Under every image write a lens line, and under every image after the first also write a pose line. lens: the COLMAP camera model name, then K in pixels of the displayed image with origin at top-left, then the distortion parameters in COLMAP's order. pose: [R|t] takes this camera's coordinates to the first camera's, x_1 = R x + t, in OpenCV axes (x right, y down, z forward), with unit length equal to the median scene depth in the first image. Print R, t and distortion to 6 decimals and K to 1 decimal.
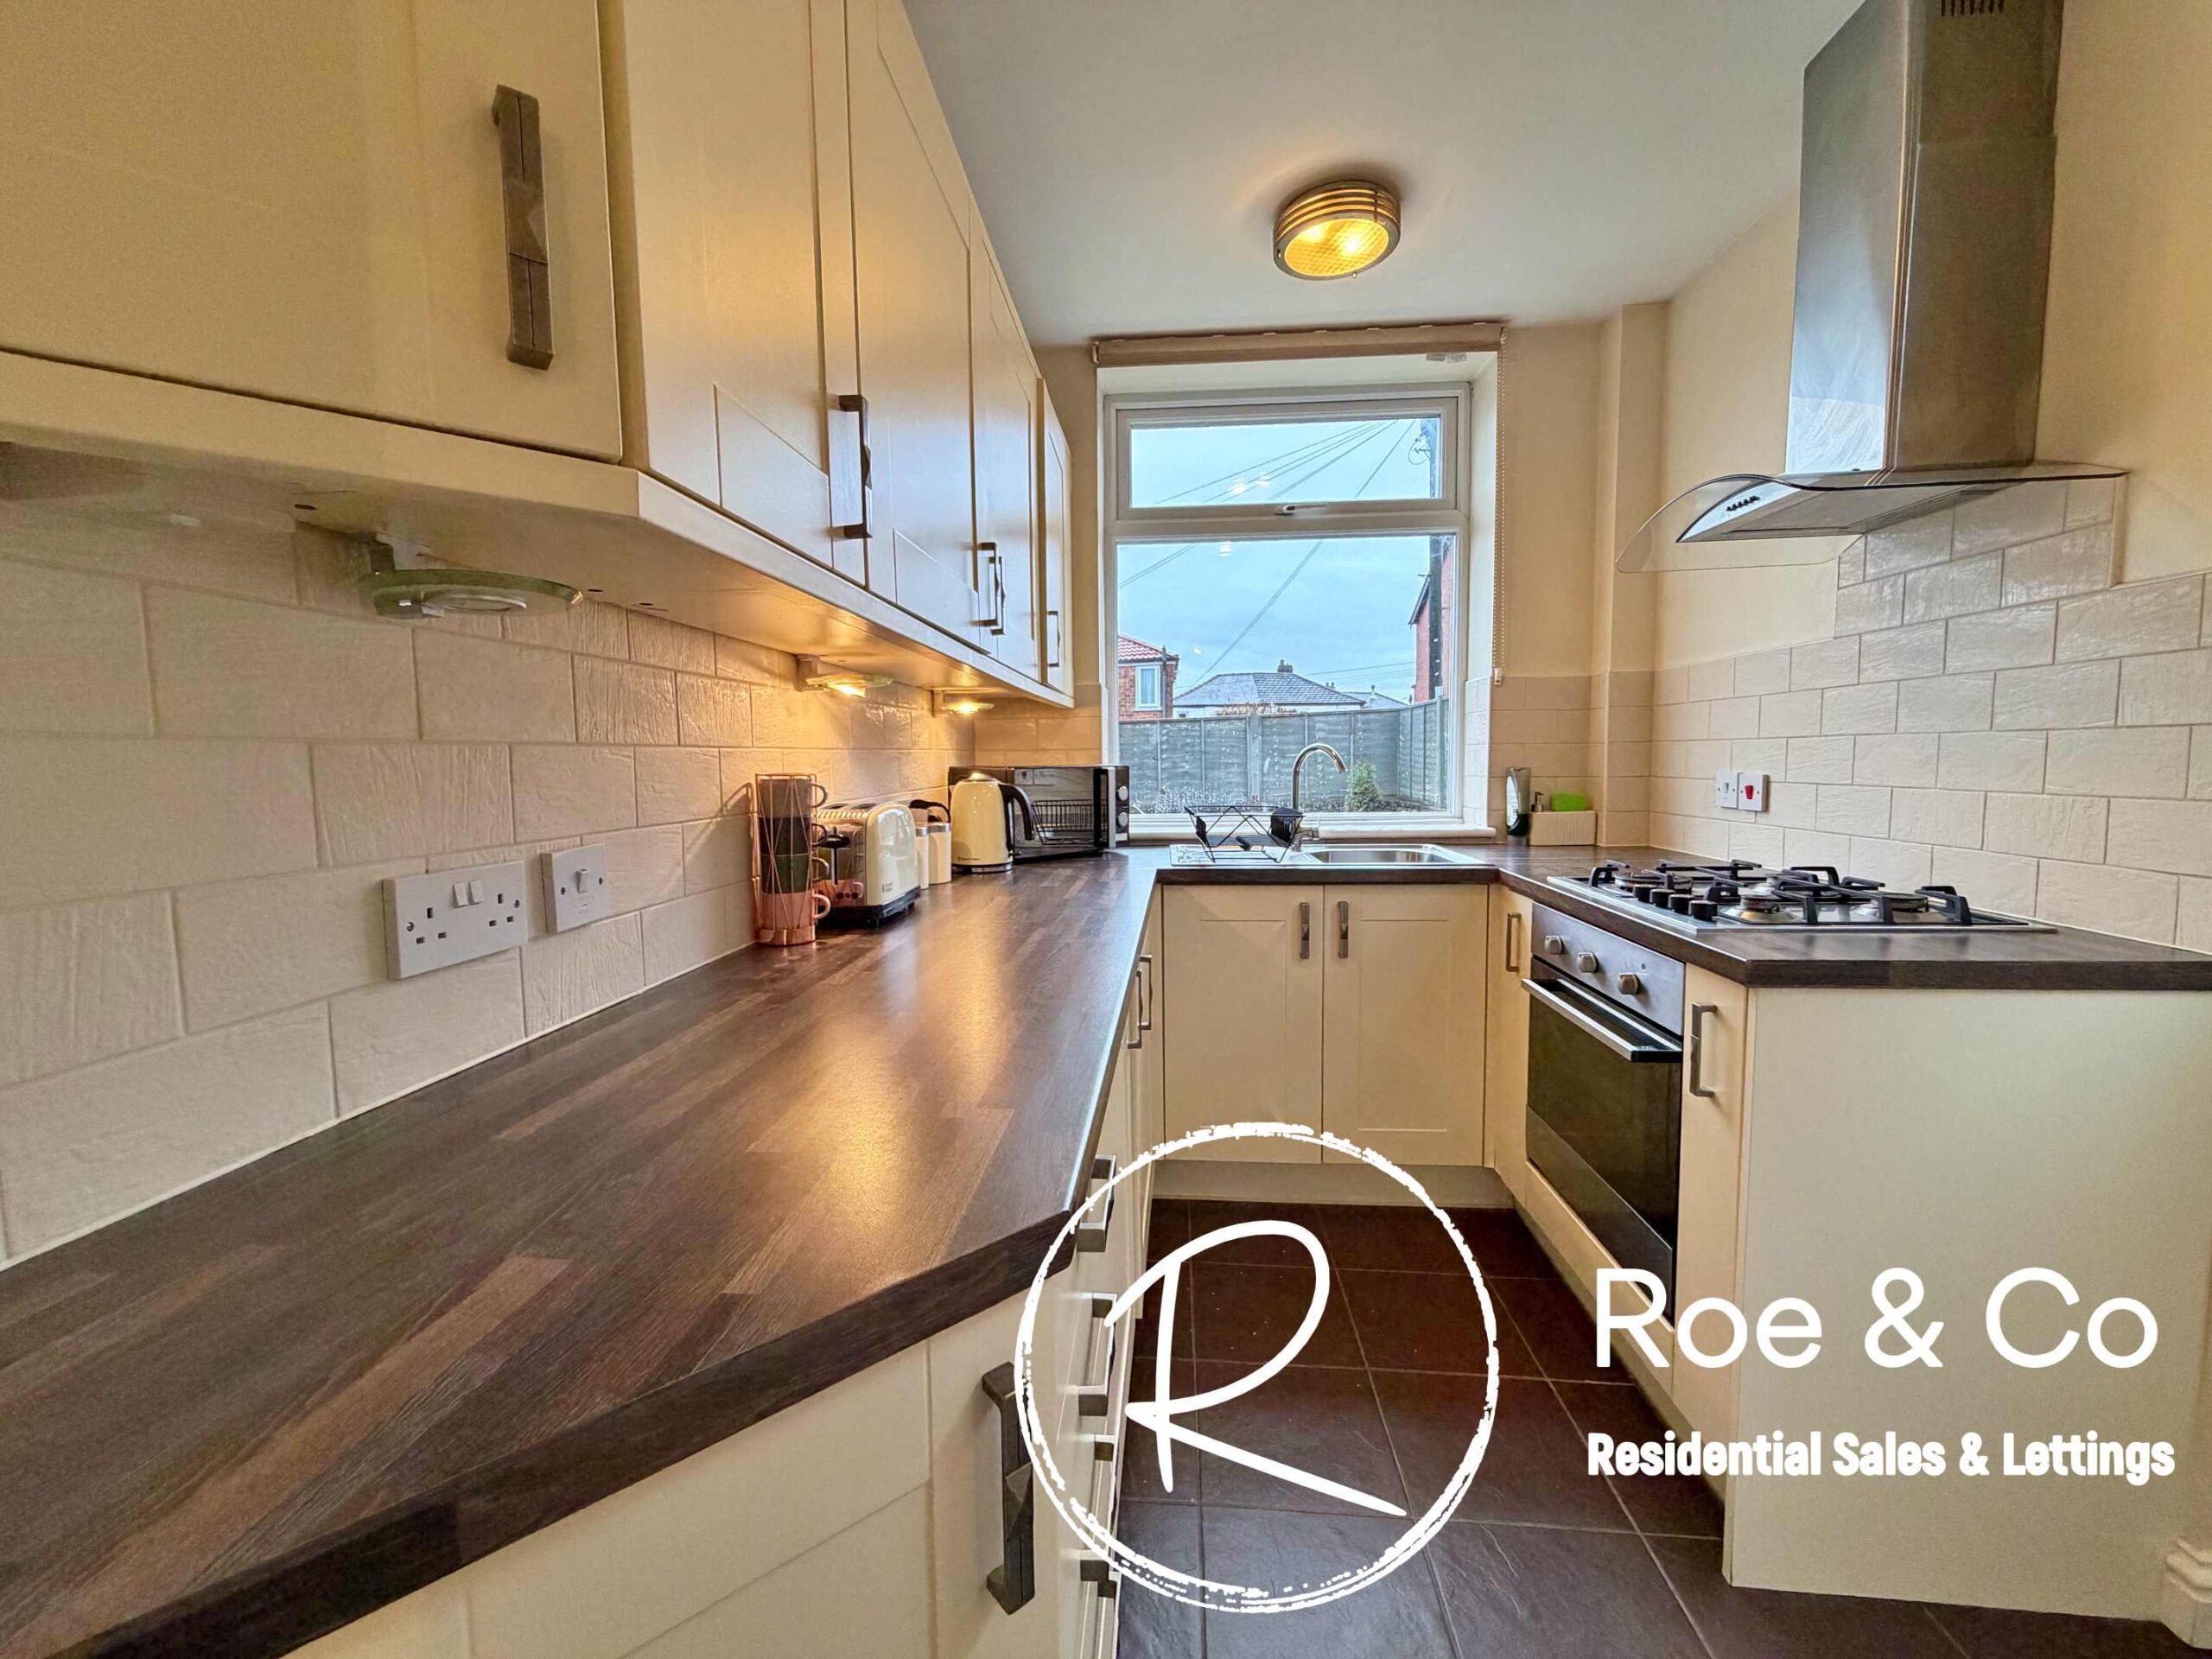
lens RADIAL K [[876.2, 0, 1098.9], [0, 876.2, 827.2], [0, 0, 1]] dist [-0.000044, -0.000294]
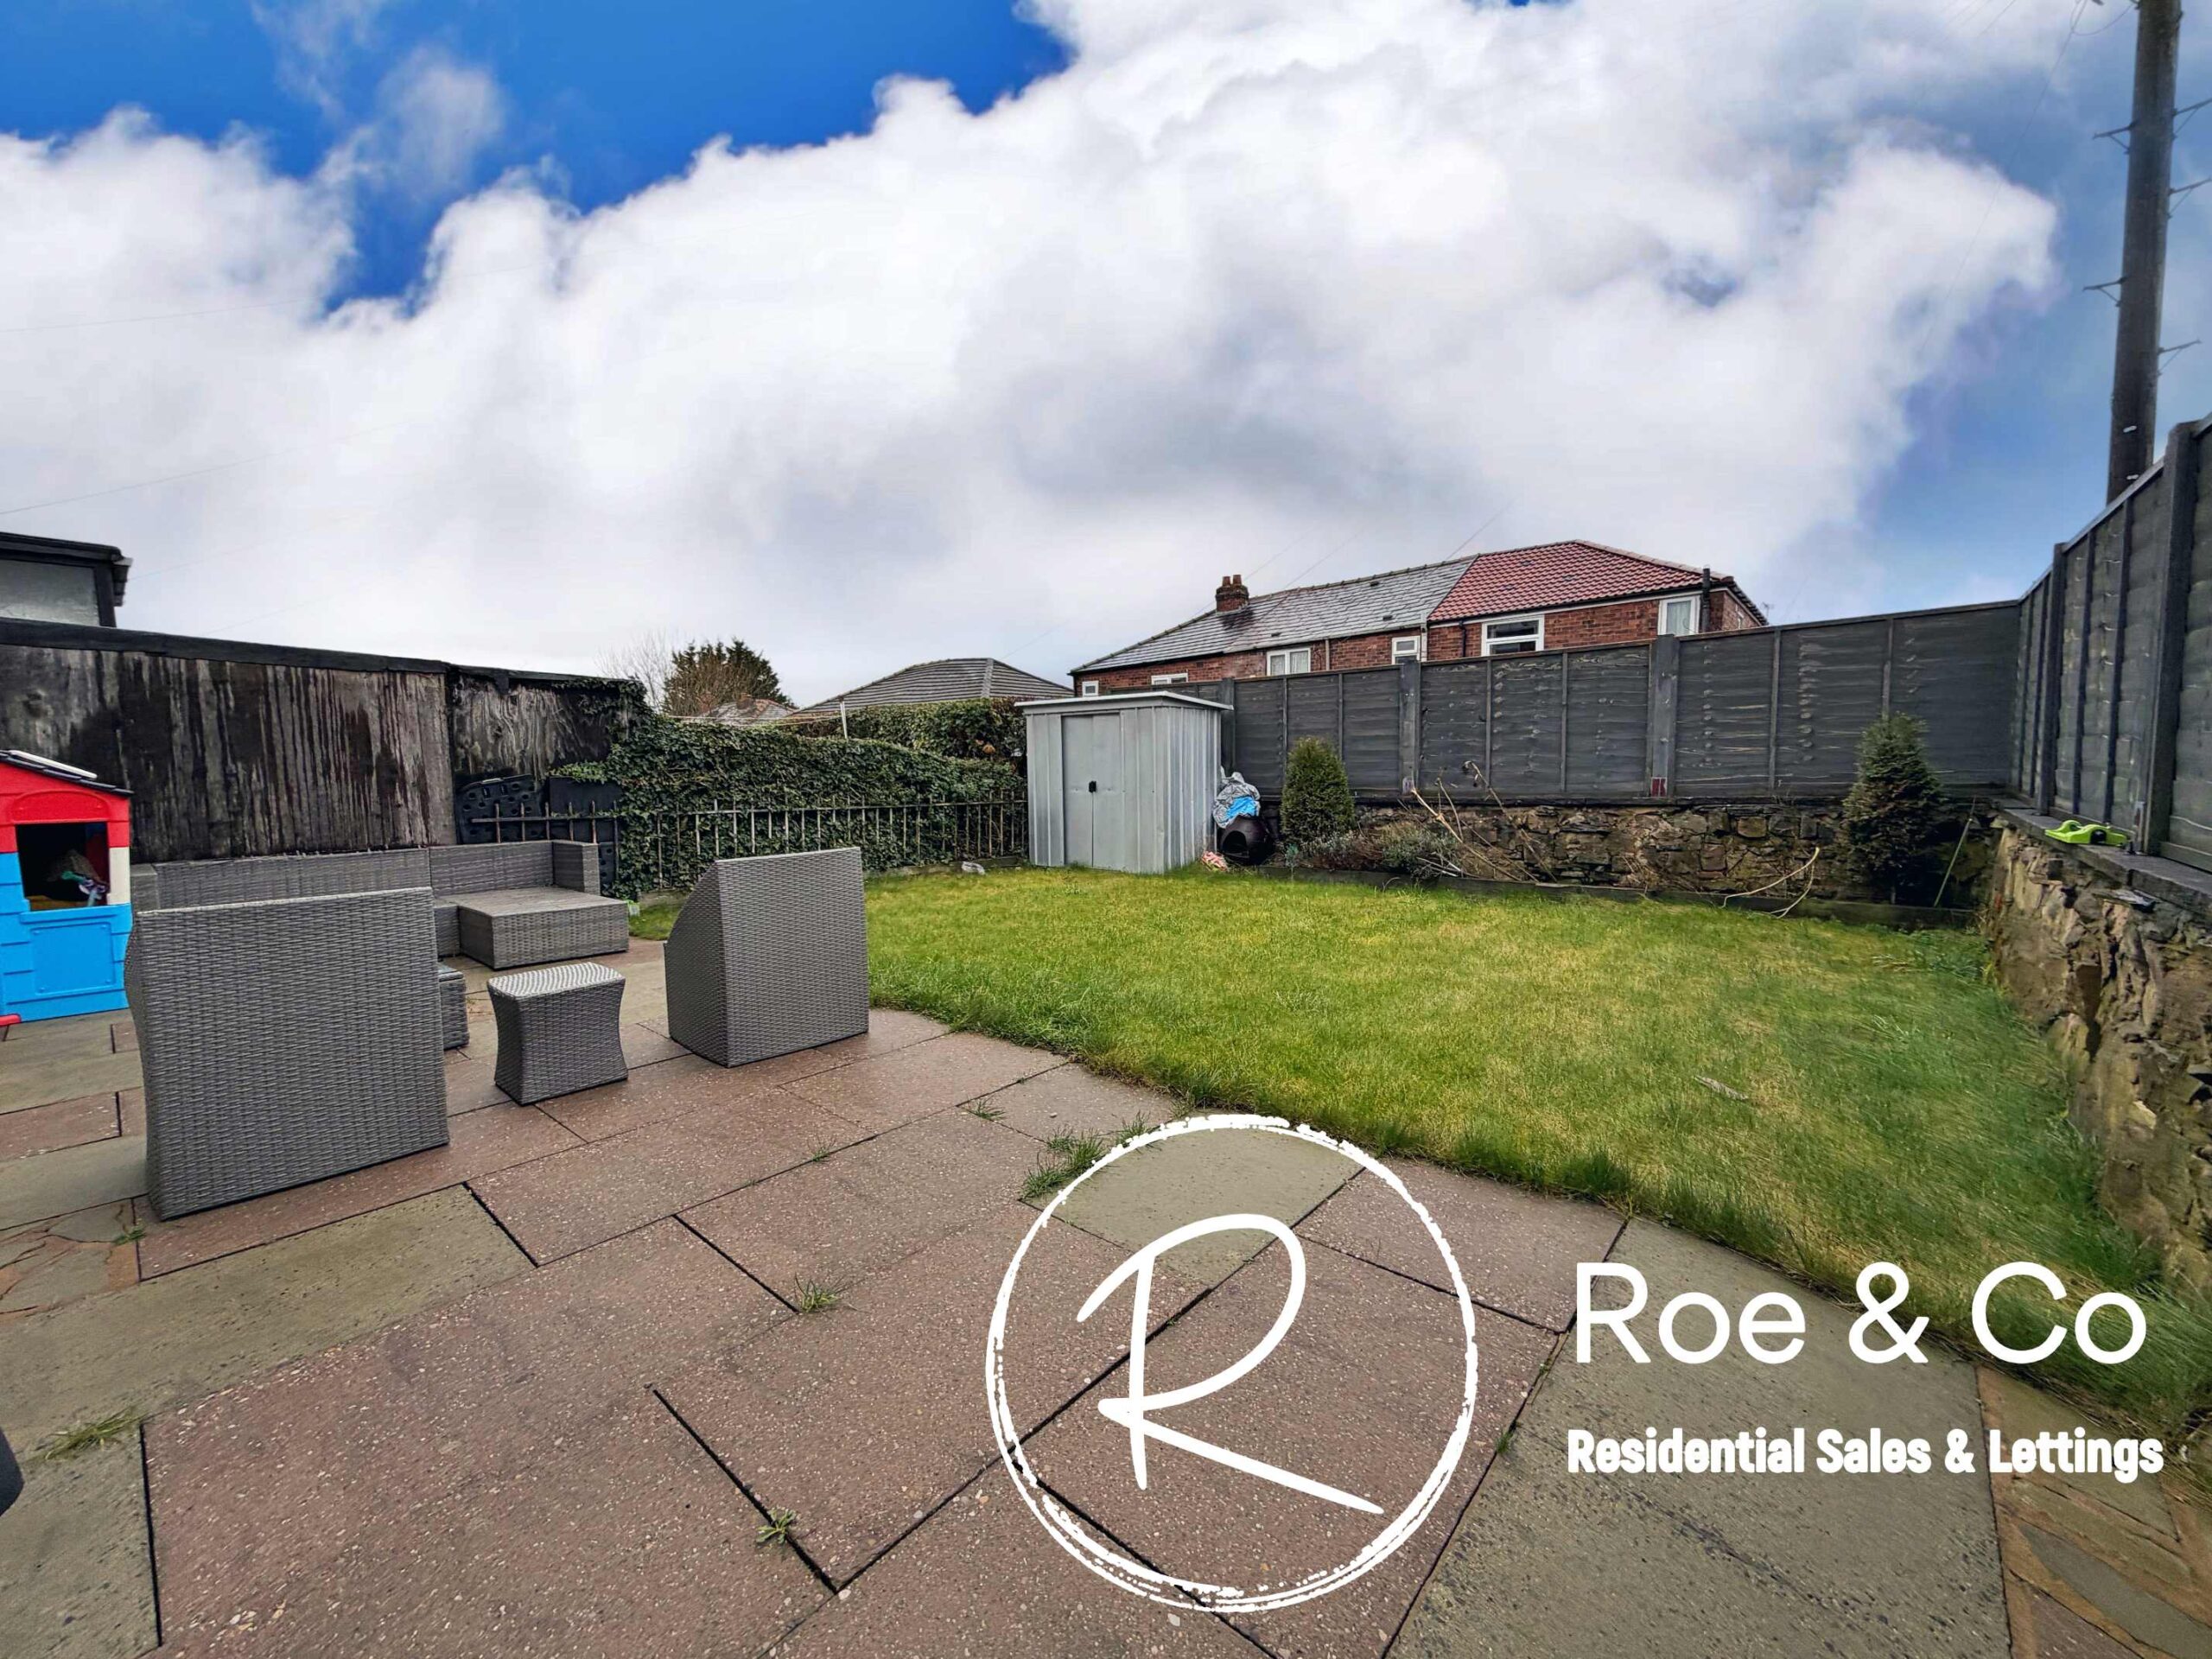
lens RADIAL K [[890.5, 0, 1114.3], [0, 890.5, 810.1], [0, 0, 1]] dist [-0.000068, -0.000062]
pose [[0.808063, 0.039286, -0.587785, 0.231606], [-0.040474, 0.999119, 0.011136, -0.008789], [0.587705, 0.014791, 0.808940, 0.324361]]
